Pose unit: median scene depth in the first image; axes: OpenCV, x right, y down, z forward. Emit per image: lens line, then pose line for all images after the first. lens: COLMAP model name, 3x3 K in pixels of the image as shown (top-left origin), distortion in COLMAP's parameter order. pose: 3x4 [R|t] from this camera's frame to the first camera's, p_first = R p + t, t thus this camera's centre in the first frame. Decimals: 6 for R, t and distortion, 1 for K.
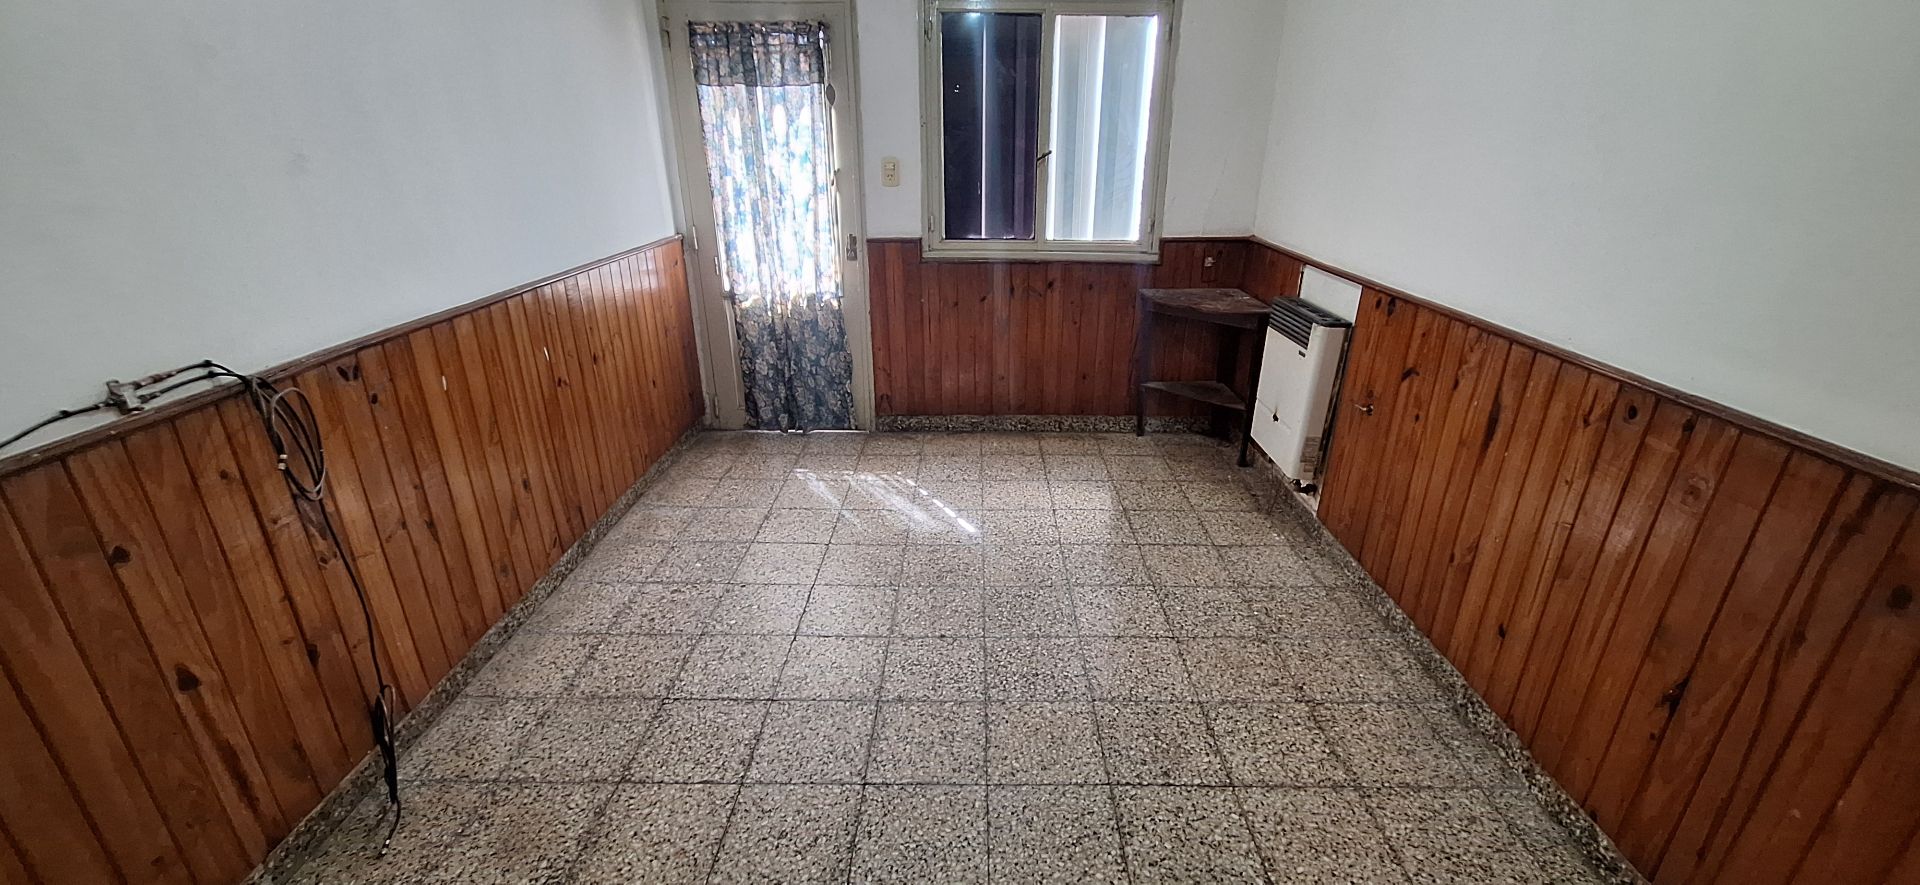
lens RADIAL K [[756.2, 0, 969.2], [0, 756.2, 446.8], [0, 0, 1]] dist [0.008894, 0.000443]
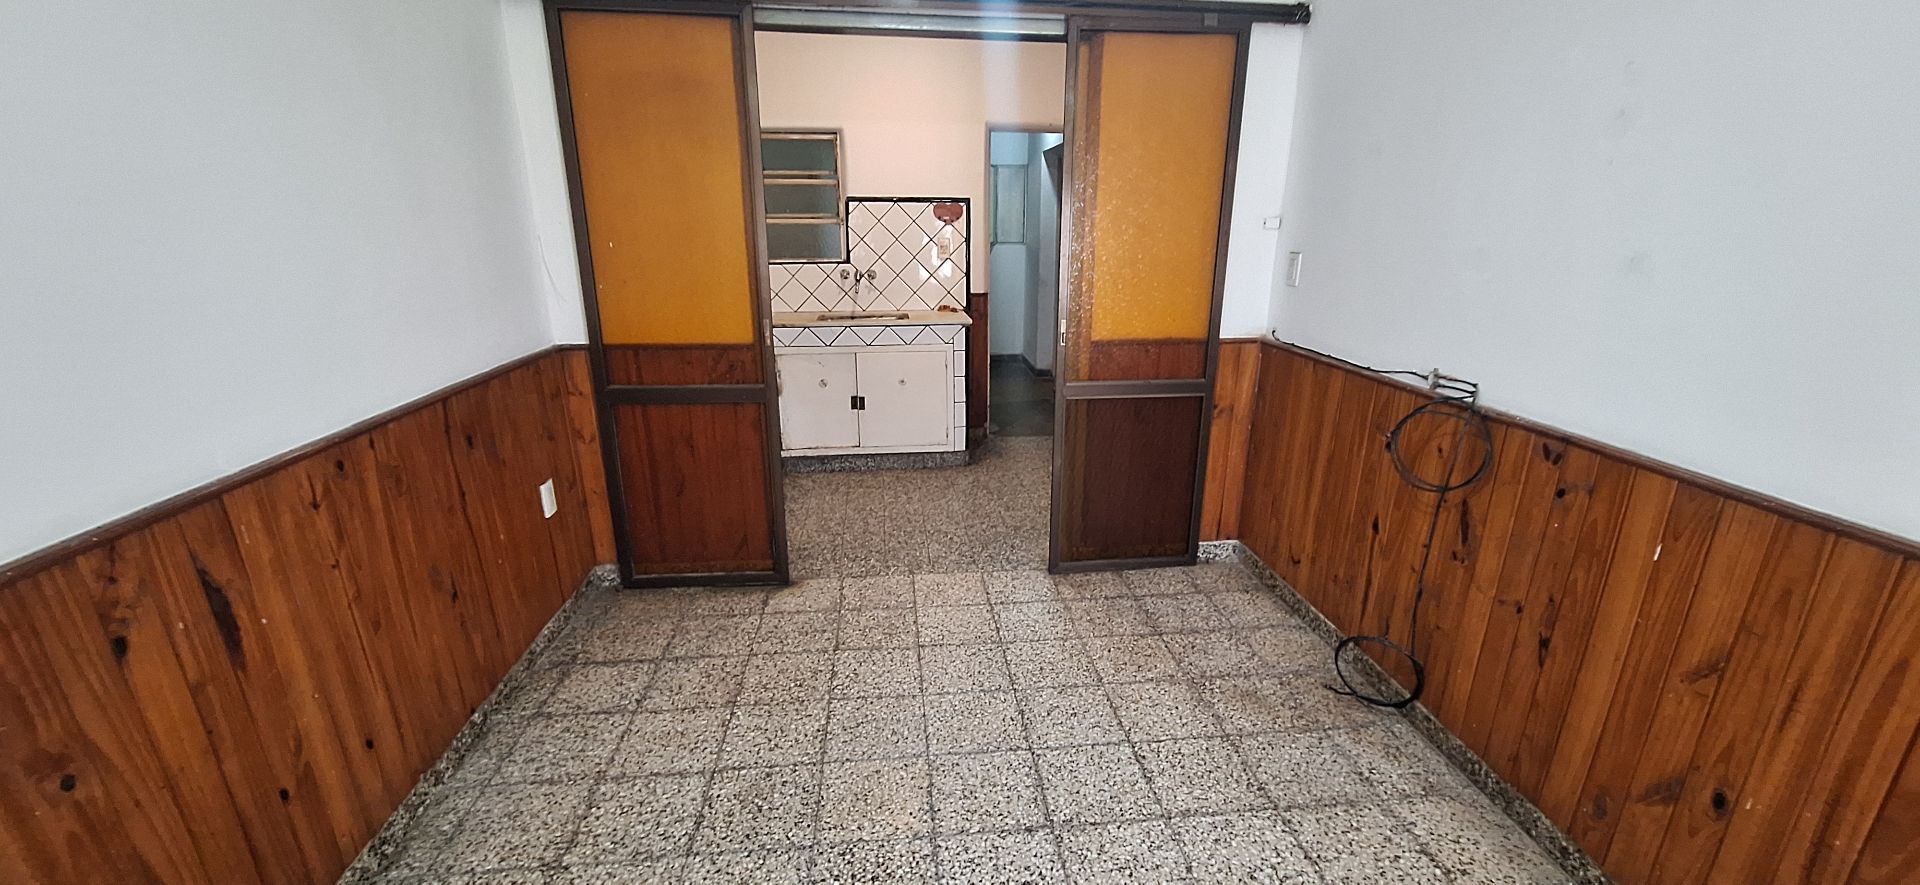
lens RADIAL K [[756.2, 0, 968.8], [0, 756.2, 447.2], [0, 0, 1]] dist [0.008894, 0.000443]
pose [[-0.992981, 0.025313, -0.115532, 0.083656], [-0.054041, 0.771791, 0.633576, -0.668563], [0.105204, 0.635372, -0.765006, 1.586226]]
